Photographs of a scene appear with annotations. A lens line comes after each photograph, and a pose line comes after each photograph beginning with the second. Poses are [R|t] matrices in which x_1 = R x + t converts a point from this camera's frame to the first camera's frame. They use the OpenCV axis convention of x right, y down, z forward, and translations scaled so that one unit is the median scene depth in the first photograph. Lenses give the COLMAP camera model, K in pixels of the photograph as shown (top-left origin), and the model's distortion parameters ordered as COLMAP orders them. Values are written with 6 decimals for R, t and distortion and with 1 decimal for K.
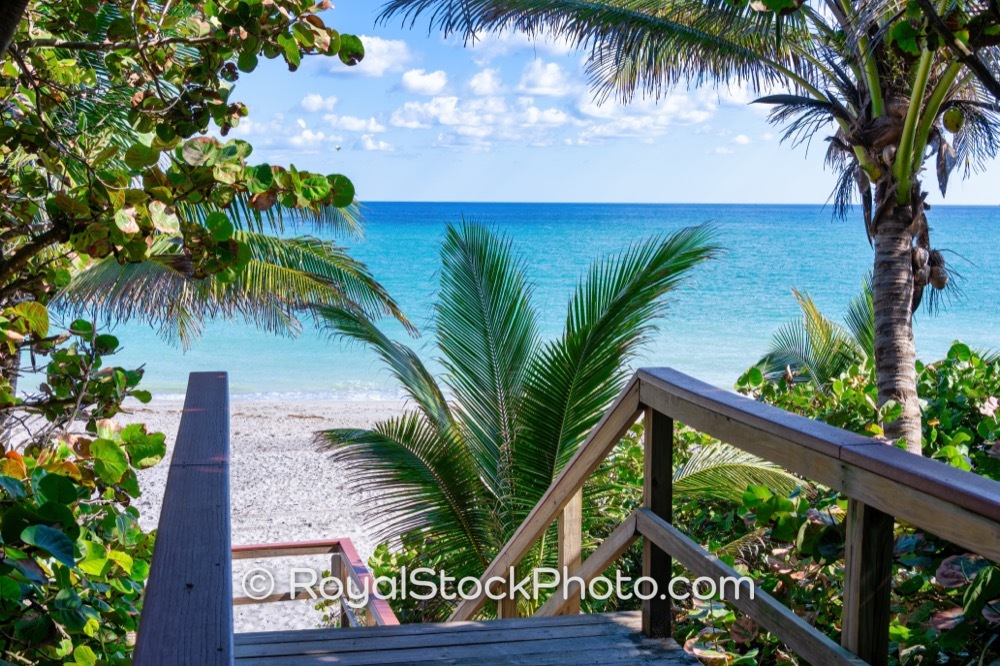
lens RADIAL K [[1240.9, 0, 502.5], [0, 1240.9, 332.4], [0, 0, 1]] dist [0.171466, 0.000000]
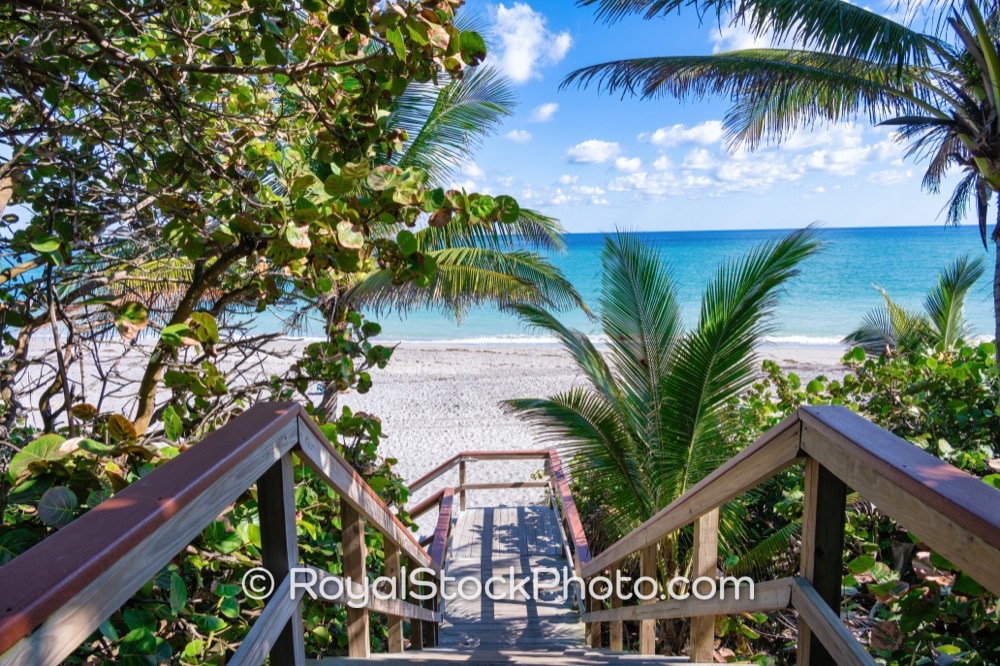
lens RADIAL K [[668.0, 0, 504.3], [0, 668.0, 342.4], [0, 0, 1]] dist [0.004295, 0.021435]
pose [[0.970201, 0.013254, -0.241938, 0.017904], [0.000420, 0.998409, 0.056377, -0.018538], [0.242301, -0.054799, 0.968652, 0.304333]]
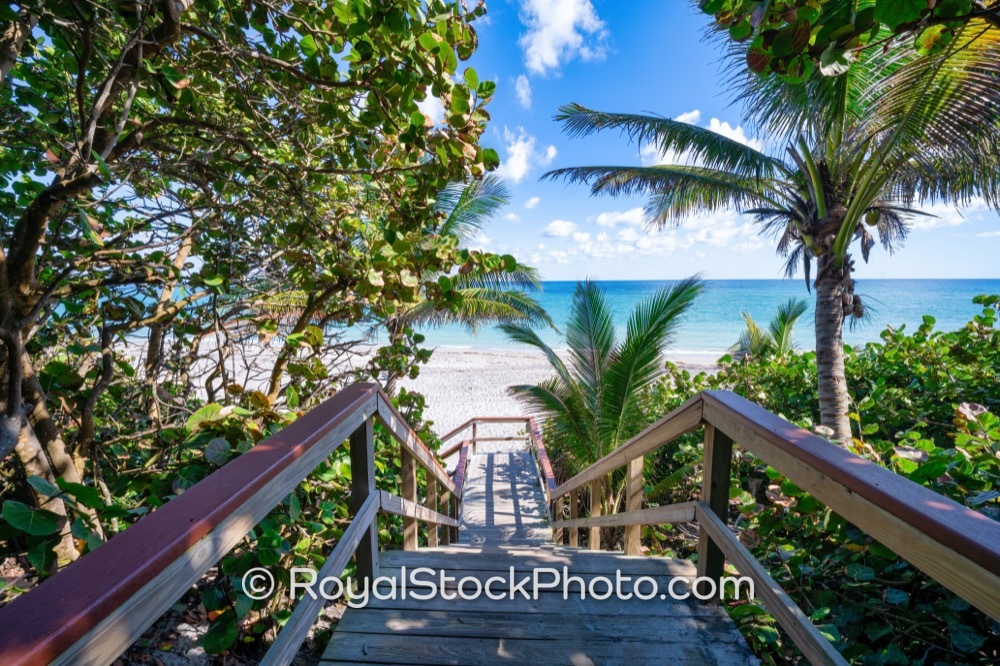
lens RADIAL K [[420.6, 0, 503.7], [0, 420.6, 342.8], [0, 0, 1]] dist [0.024462, -0.000563]
pose [[0.972140, 0.022147, -0.233351, 0.010478], [-0.012620, 0.999028, 0.042237, -0.017282], [0.234060, -0.038116, 0.971475, 0.307635]]
